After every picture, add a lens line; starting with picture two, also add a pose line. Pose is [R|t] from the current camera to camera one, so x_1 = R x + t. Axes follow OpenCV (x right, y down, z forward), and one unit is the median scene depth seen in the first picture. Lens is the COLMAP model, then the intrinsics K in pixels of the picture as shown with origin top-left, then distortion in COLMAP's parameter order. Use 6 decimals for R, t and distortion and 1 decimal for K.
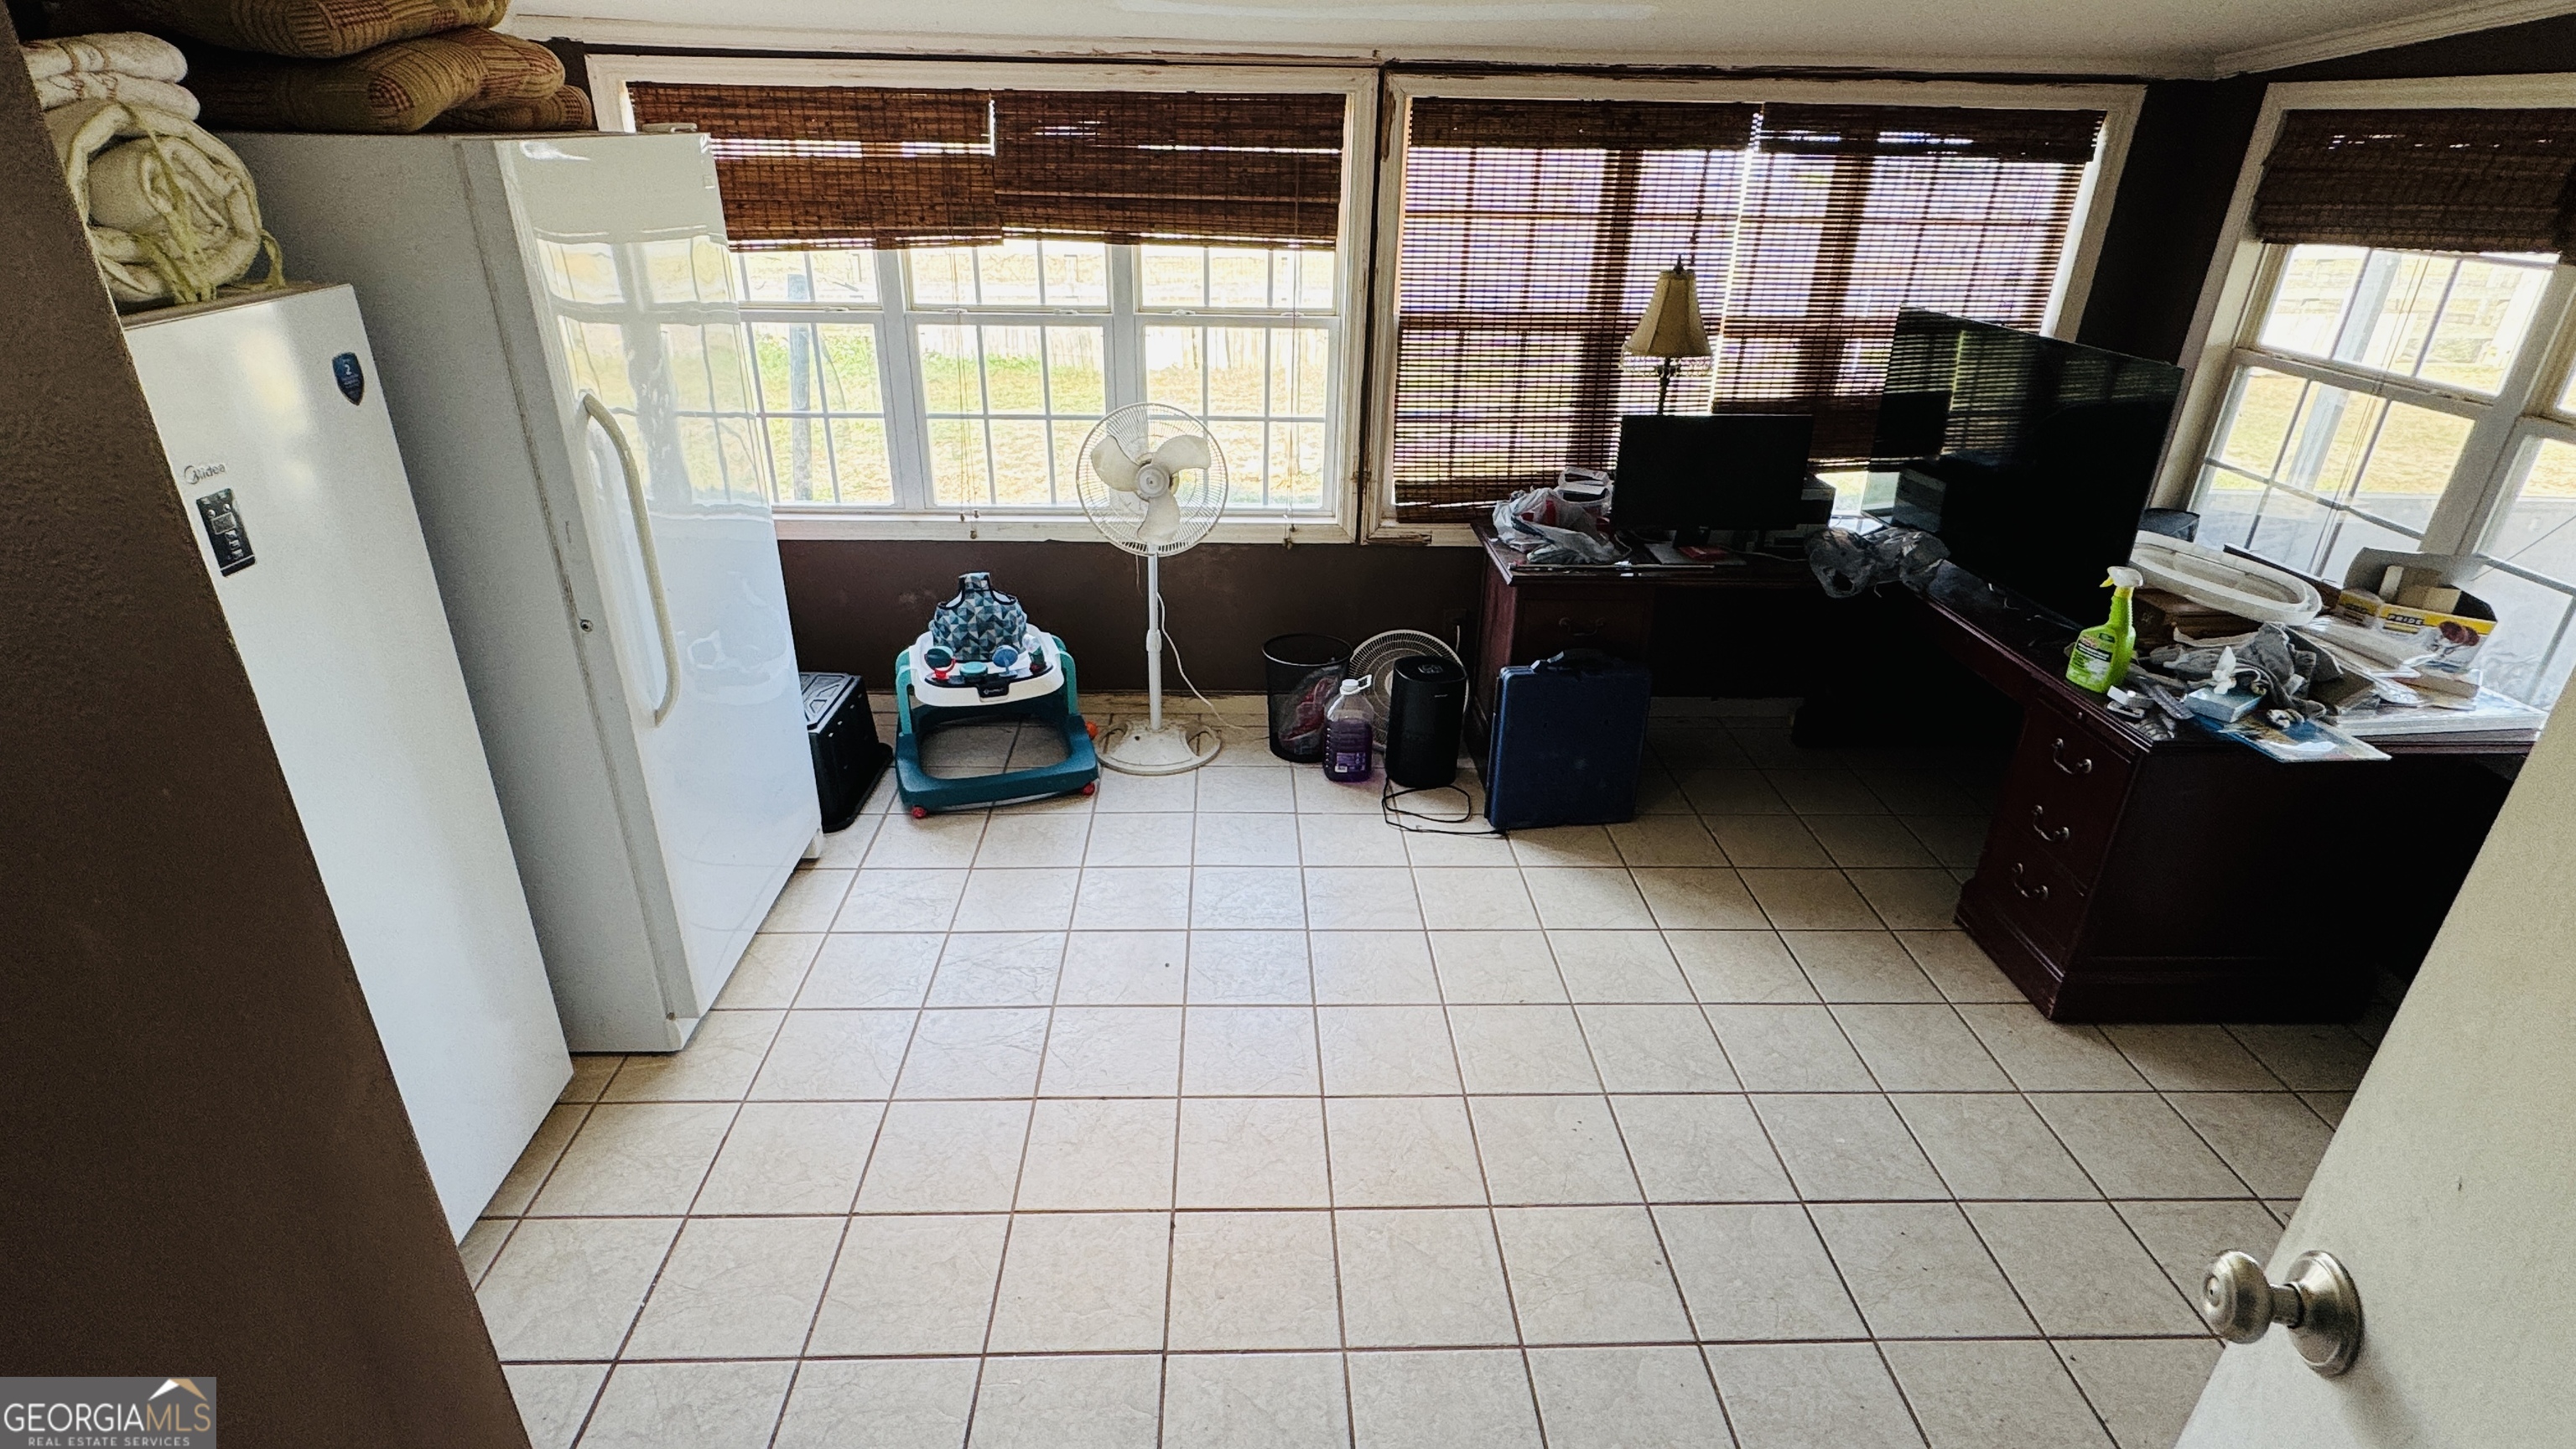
lens RADIAL K [[1250.7, 0, 1288.0], [0, 1250.7, 724.5], [0, 0, 1]] dist [-0.002196, -0.000610]
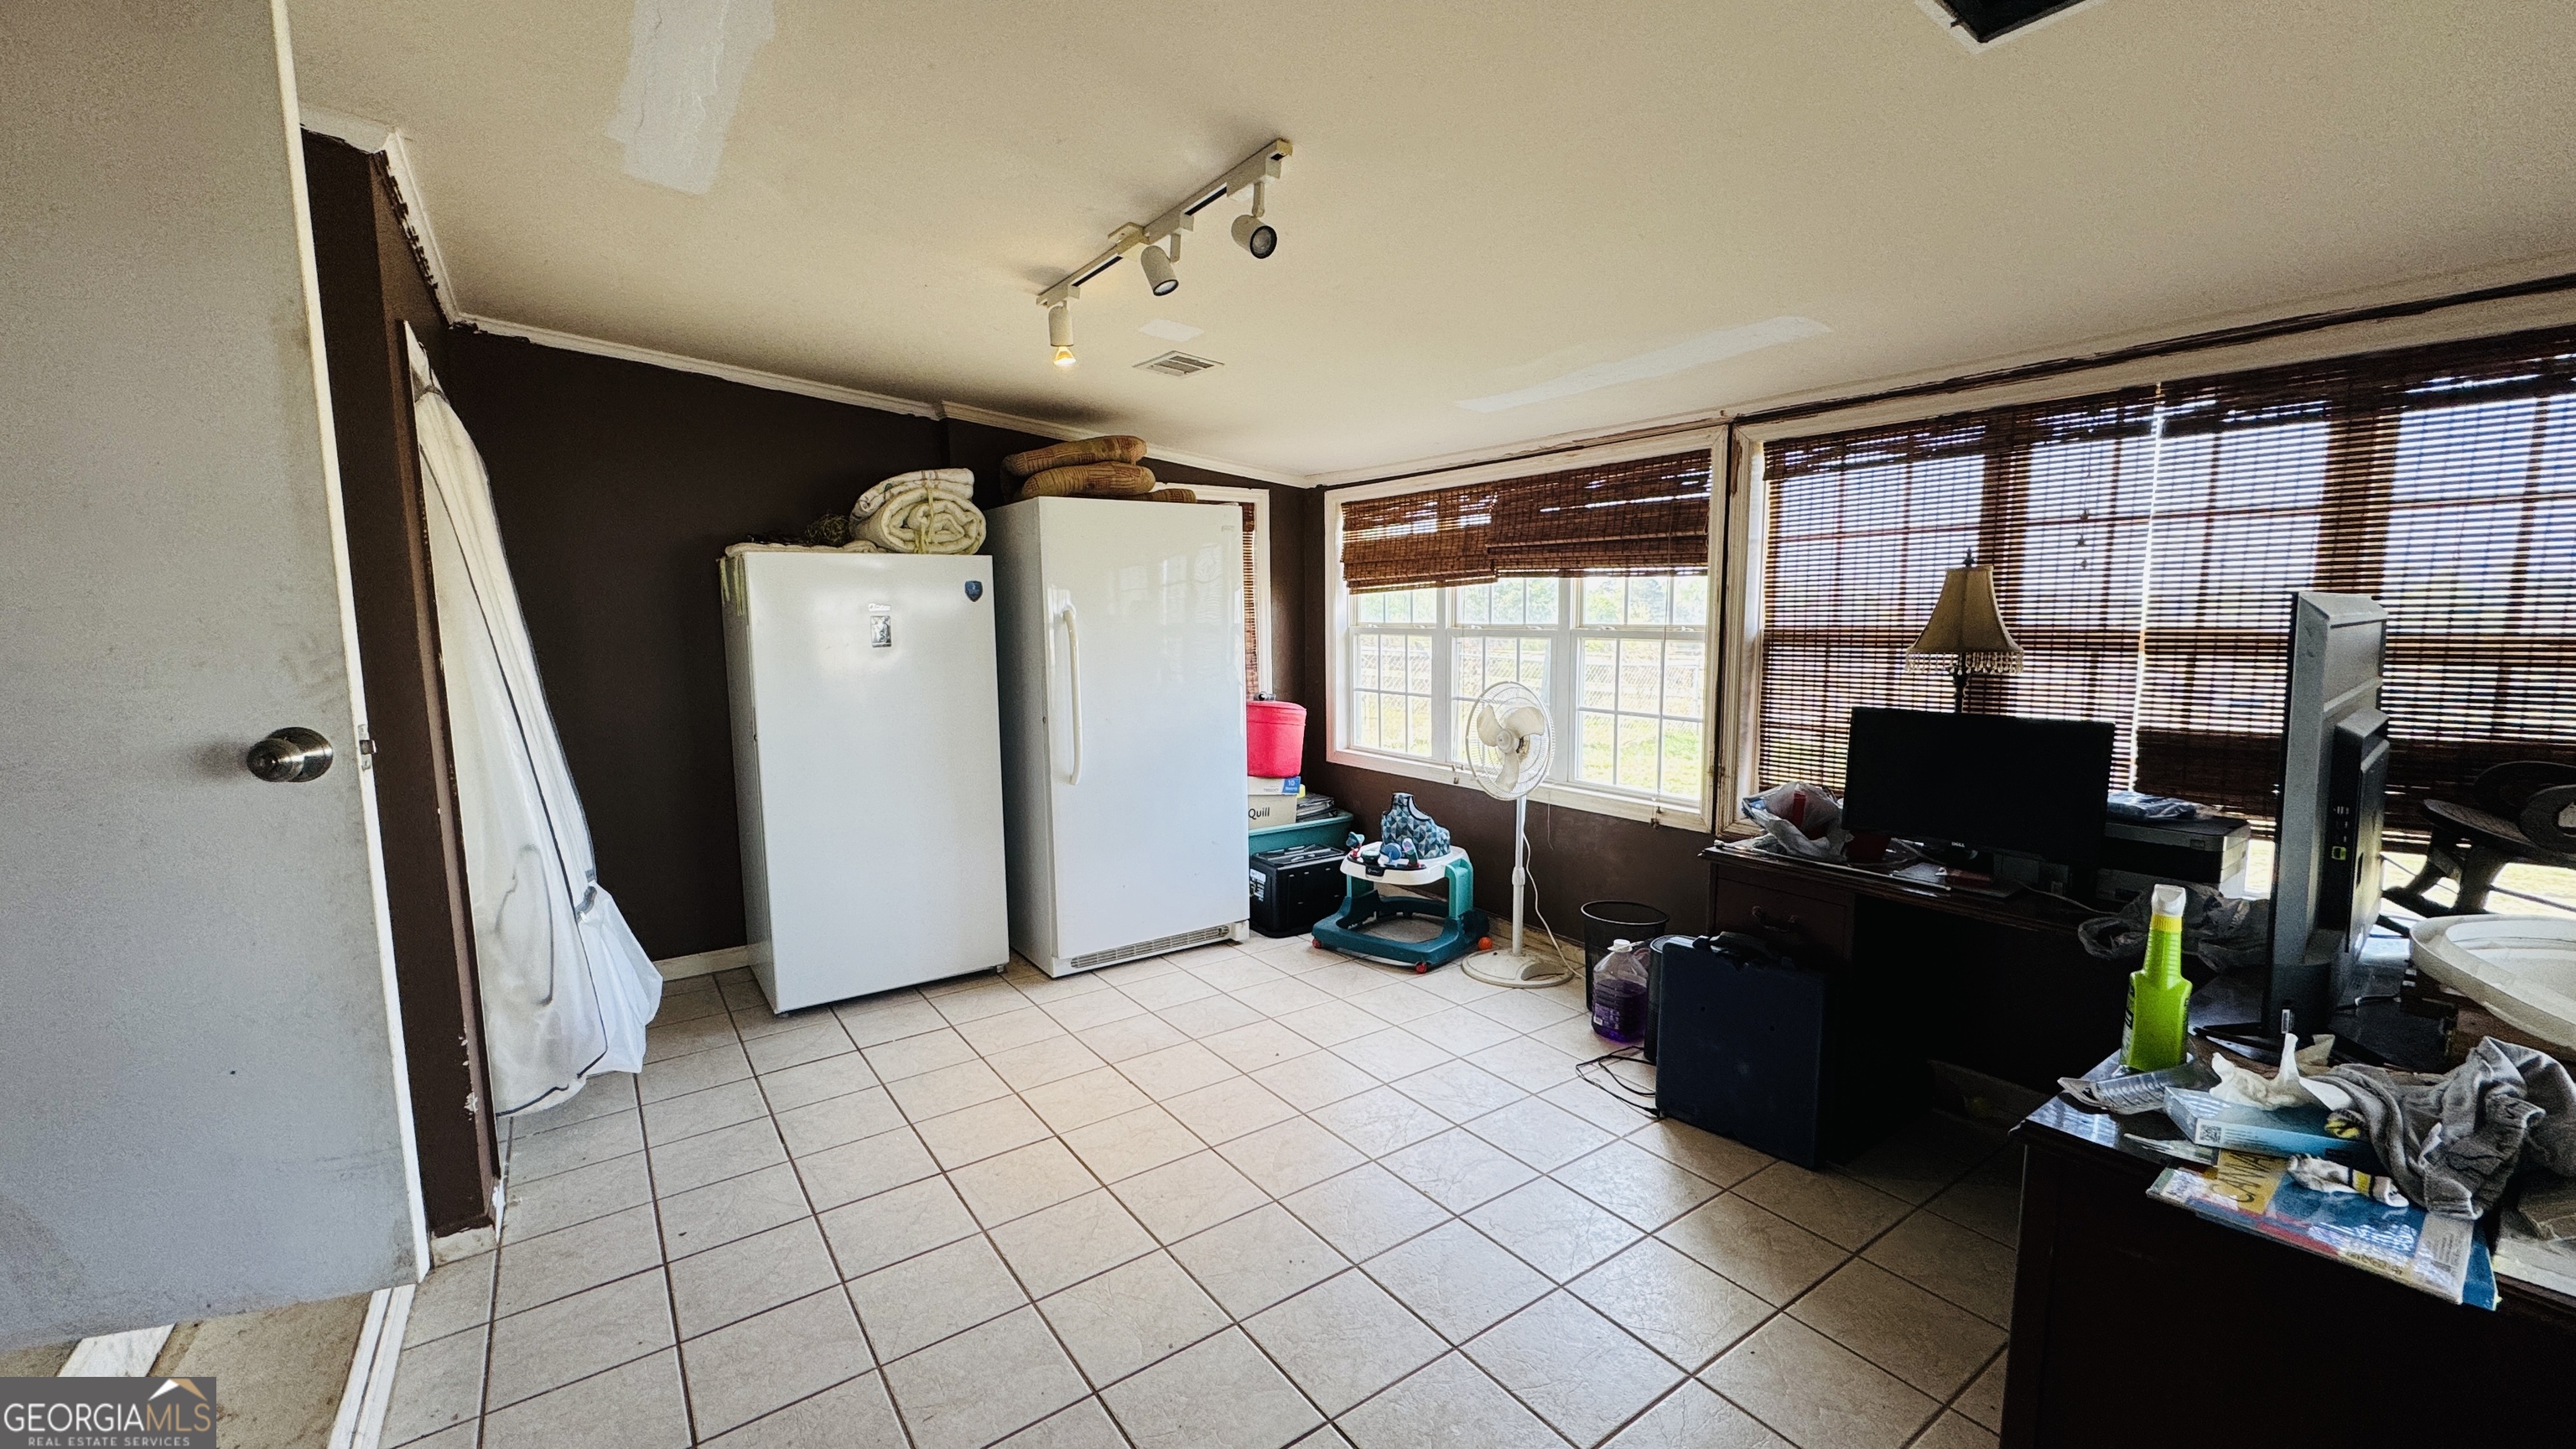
lens RADIAL K [[1042.4, 0, 1288.0], [0, 1042.4, 724.5], [0, 0, 1]] dist [0.000798, -0.000045]
pose [[0.543117, 0.068785, -0.836835, 0.651688], [-0.345905, 0.926468, -0.148344, 0.025889], [0.765097, 0.370034, 0.526974, 0.253483]]
